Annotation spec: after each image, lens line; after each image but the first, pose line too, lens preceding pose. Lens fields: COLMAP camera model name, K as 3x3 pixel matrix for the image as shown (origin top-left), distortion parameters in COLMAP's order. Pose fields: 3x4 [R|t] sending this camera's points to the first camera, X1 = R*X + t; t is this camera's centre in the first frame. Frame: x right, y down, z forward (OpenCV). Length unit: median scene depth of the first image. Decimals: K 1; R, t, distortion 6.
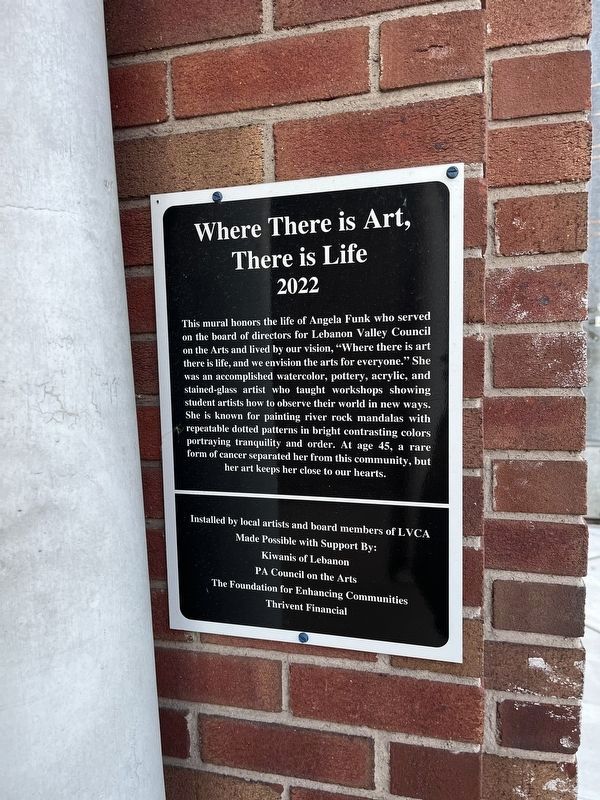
lens RADIAL K [[617.3, 0, 295.8], [0, 617.3, 396.6], [0, 0, 1]] dist [0.051750, -0.032220]
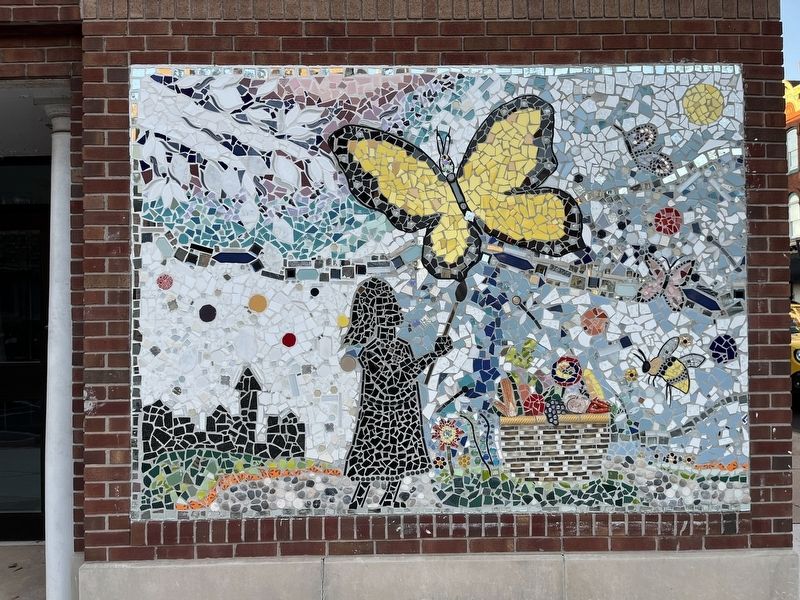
lens RADIAL K [[617.3, 0, 401.6], [0, 617.3, 300.7], [0, 0, 1]] dist [0.051750, -0.032220]
pose [[0.261863, 0.006399, -0.965084, 5.460176], [-0.086663, 0.996094, -0.016910, -0.285507], [0.961206, 0.088065, 0.261395, 2.118776]]
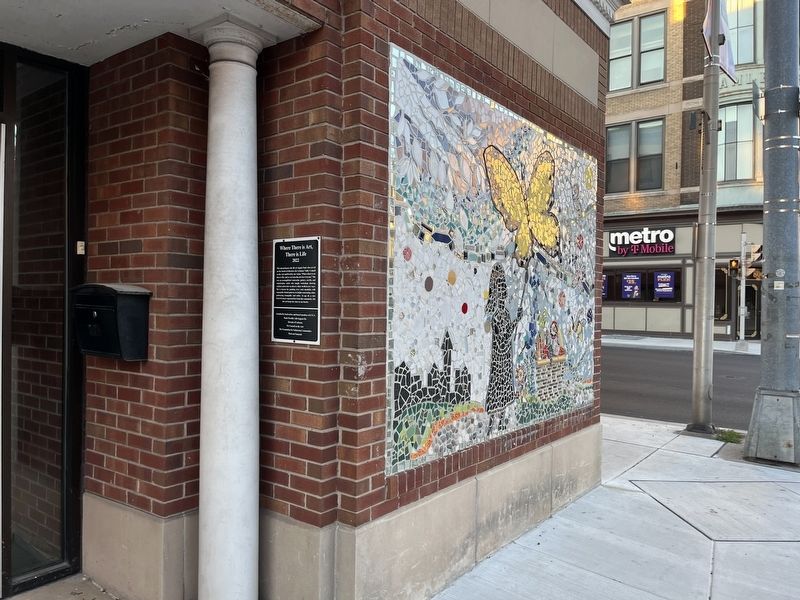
lens RADIAL K [[617.3, 0, 402.2], [0, 617.3, 299.3], [0, 0, 1]] dist [0.051750, -0.032220]
pose [[0.924910, 0.039037, -0.378178, 2.465094], [-0.075403, 0.993790, -0.081832, 0.419578], [0.372635, 0.104203, 0.922109, -2.876441]]
